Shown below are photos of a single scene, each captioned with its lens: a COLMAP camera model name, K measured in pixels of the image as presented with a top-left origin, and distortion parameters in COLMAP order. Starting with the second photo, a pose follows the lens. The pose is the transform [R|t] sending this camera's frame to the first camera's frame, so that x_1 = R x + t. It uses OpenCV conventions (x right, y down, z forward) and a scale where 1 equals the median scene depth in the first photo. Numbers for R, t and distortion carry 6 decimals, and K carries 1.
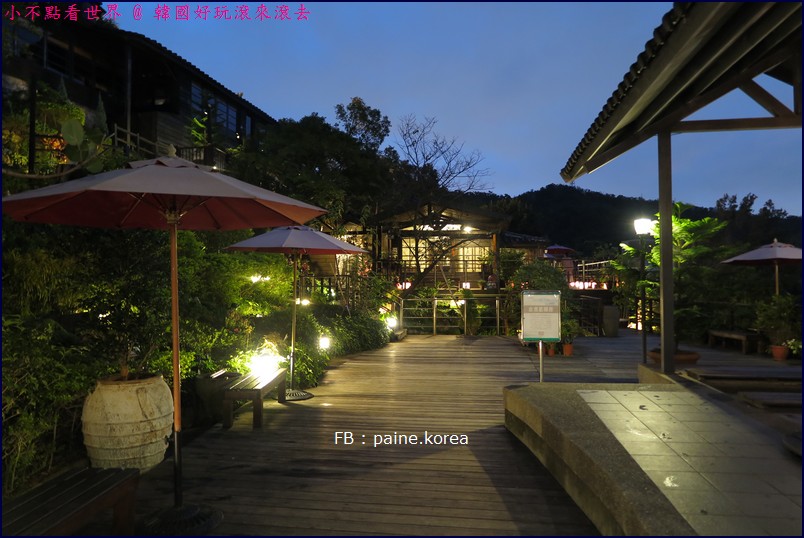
lens RADIAL K [[546.8, 0, 401.3], [0, 546.8, 269.5], [0, 0, 1]] dist [-0.006412, 0.000444]
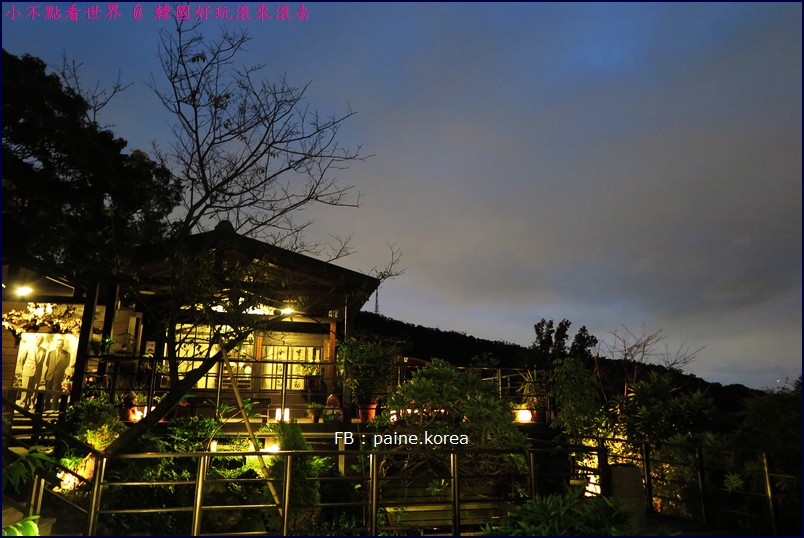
lens RADIAL K [[546.8, 0, 403.0], [0, 546.8, 268.9], [0, 0, 1]] dist [-0.006412, 0.000444]
pose [[0.936613, 0.095388, 0.337130, 0.035383], [-0.017148, 0.973553, -0.227817, 0.010285], [-0.349945, 0.207596, 0.913478, 0.408395]]
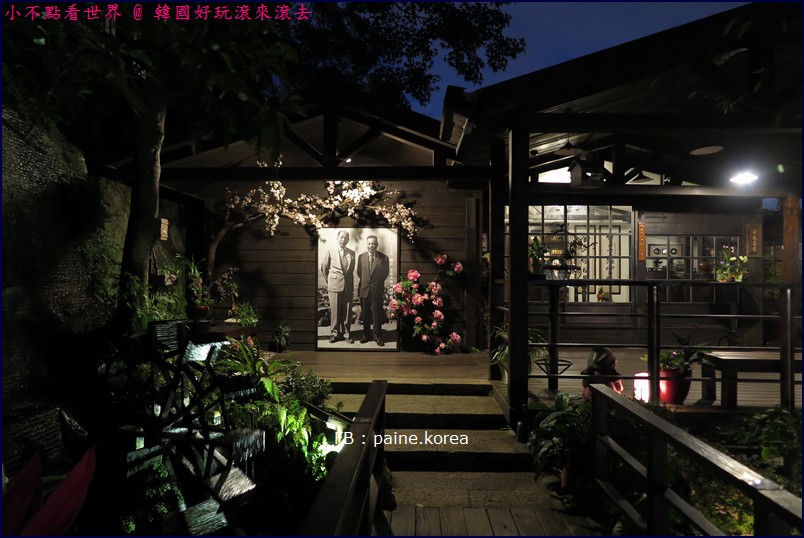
lens RADIAL K [[546.8, 0, 401.6], [0, 546.8, 270.9], [0, 0, 1]] dist [-0.006412, 0.000444]
pose [[0.993323, 0.015108, 0.114373, -0.109916], [-0.013617, 0.999812, -0.013807, -0.010997], [-0.114560, 0.012158, 0.993342, 0.670128]]
